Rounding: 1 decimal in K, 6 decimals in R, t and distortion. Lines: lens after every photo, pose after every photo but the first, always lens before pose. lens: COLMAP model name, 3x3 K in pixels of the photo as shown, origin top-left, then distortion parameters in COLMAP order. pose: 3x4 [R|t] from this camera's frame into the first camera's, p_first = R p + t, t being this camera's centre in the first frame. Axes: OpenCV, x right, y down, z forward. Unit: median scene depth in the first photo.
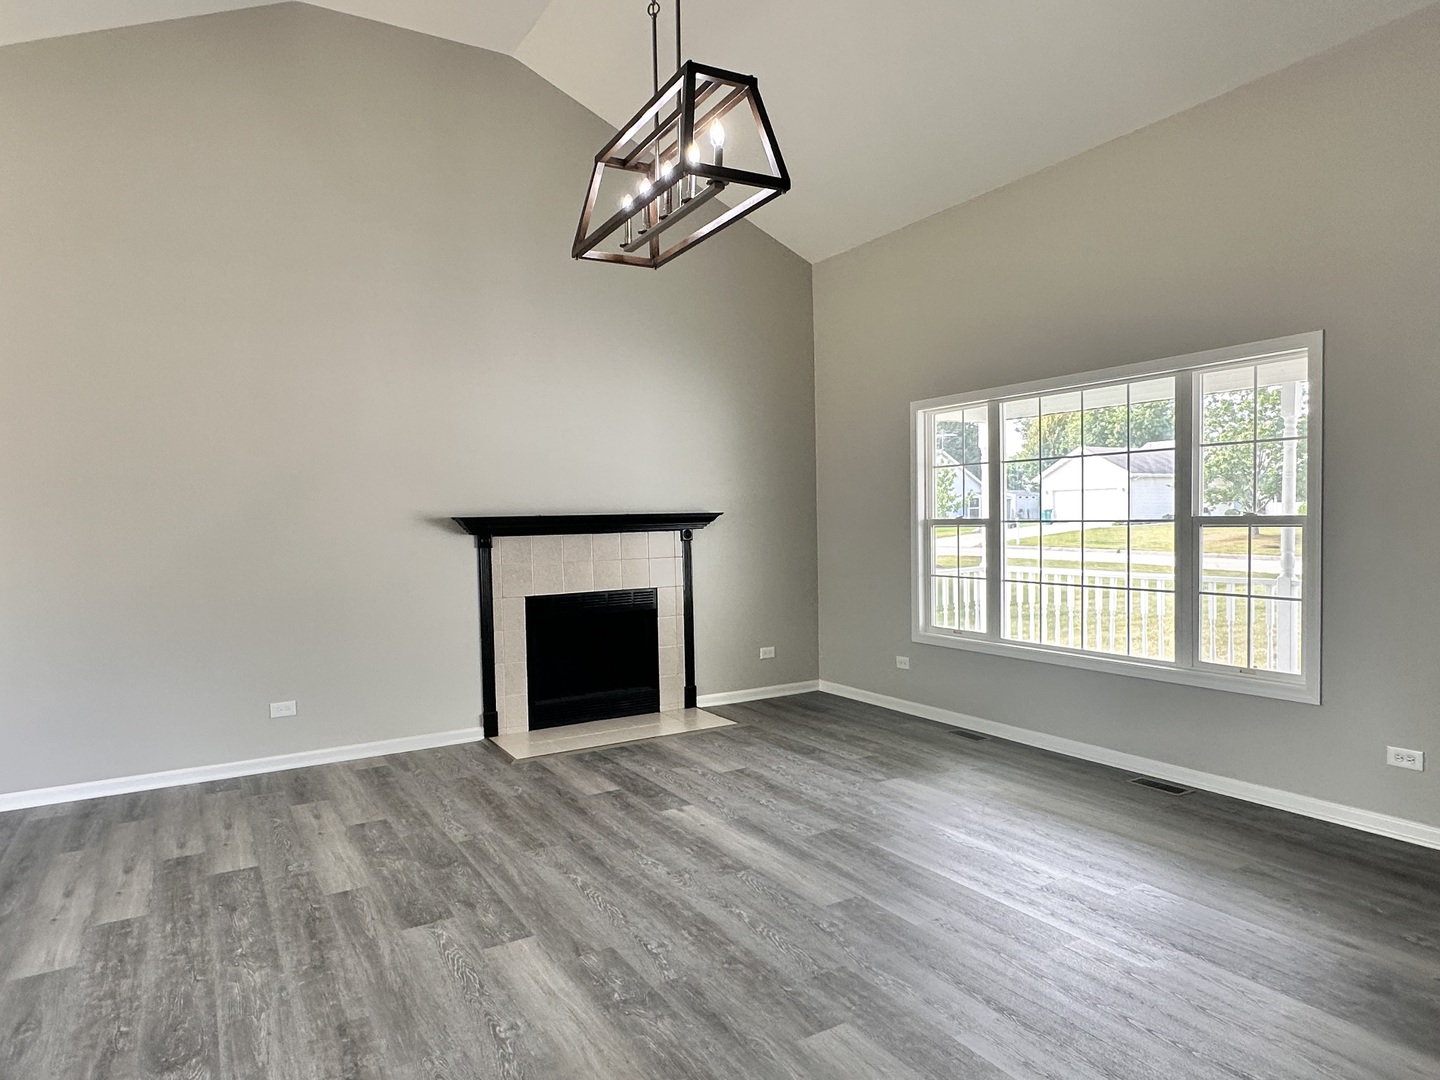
lens RADIAL K [[891.9, 0, 720.0], [0, 891.9, 540.0], [0, 0, 1]] dist [-0.004389, -0.001608]
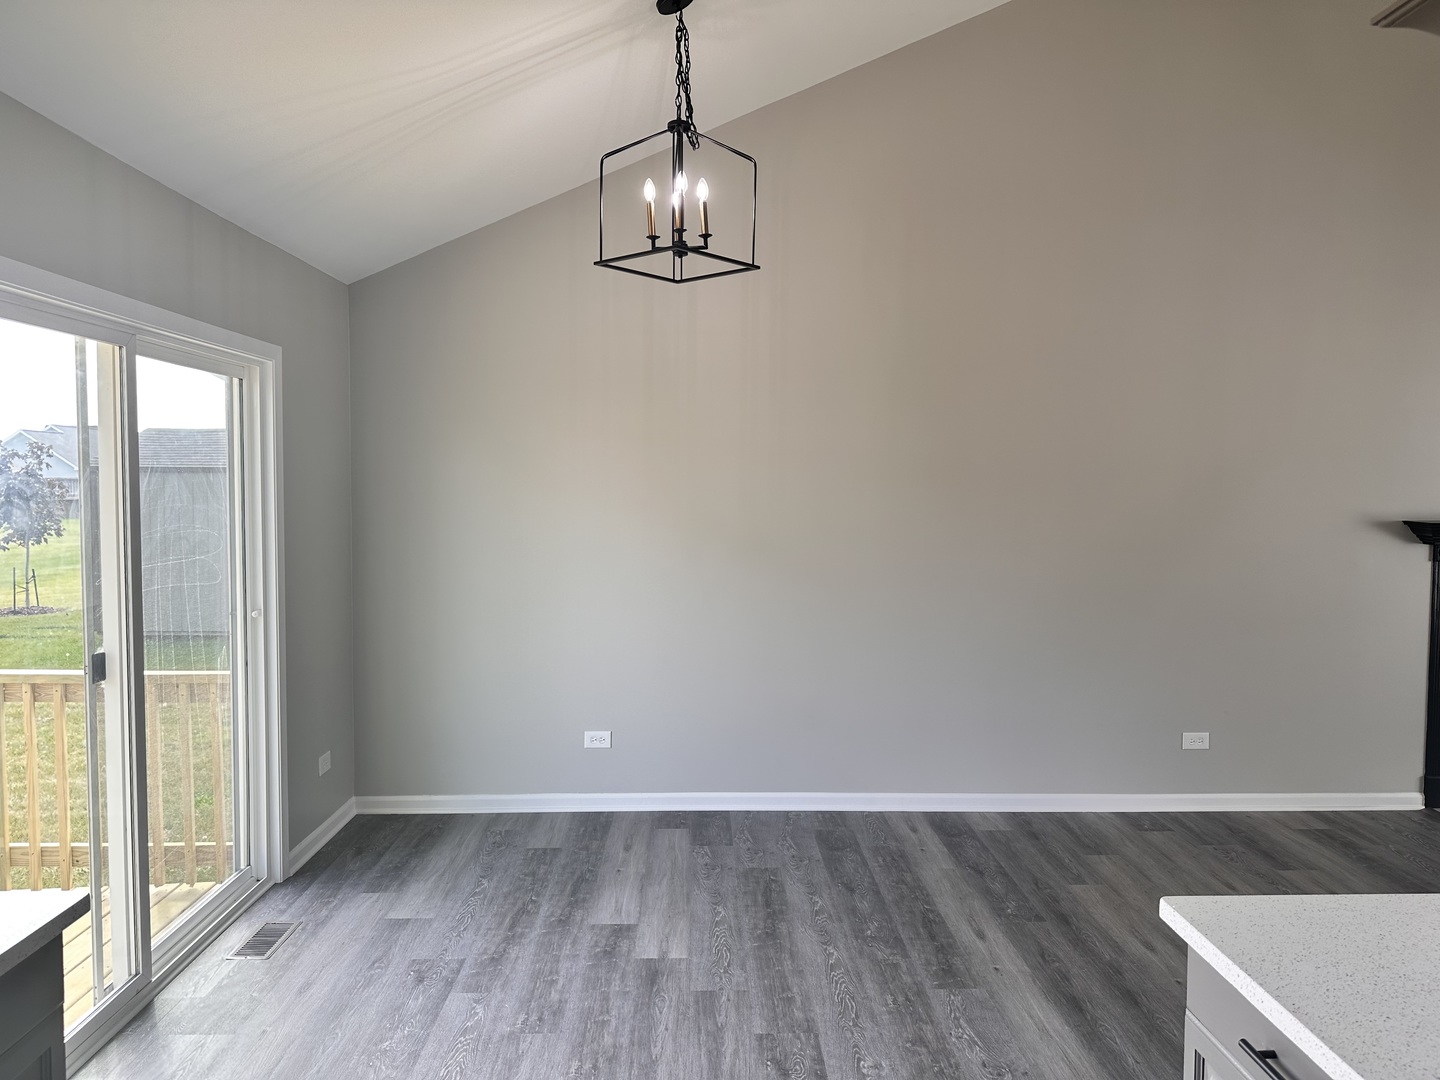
lens RADIAL K [[1011.2, 0, 720.0], [0, 1011.2, 540.0], [0, 0, 1]] dist [0.083283, -0.104611]
pose [[0.873684, 0.055101, -0.483363, -0.489811], [-0.037923, 0.998256, 0.045250, -0.033858], [0.485013, -0.021204, 0.874250, -0.086621]]
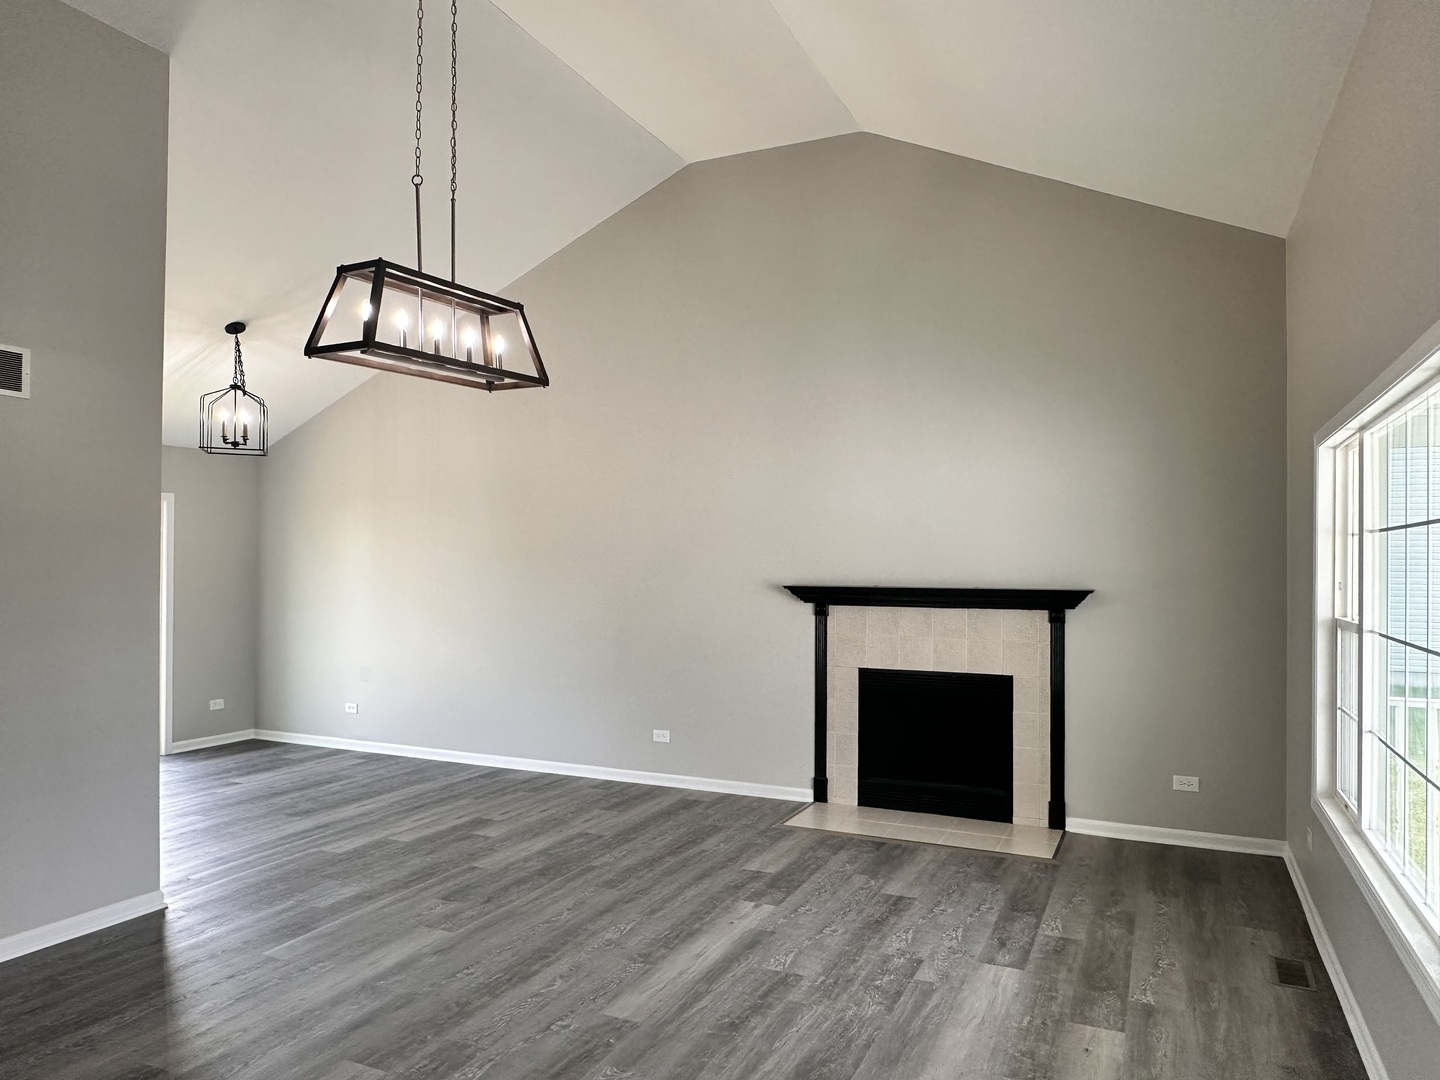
lens RADIAL K [[968.8, 0, 720.0], [0, 968.8, 540.0], [0, 0, 1]] dist [0.001165, -0.002402]
pose [[0.563675, 0.005931, -0.825975, 0.763687], [-0.040046, 0.998995, -0.020155, -0.065795], [0.825025, 0.044437, 0.563346, 0.348255]]
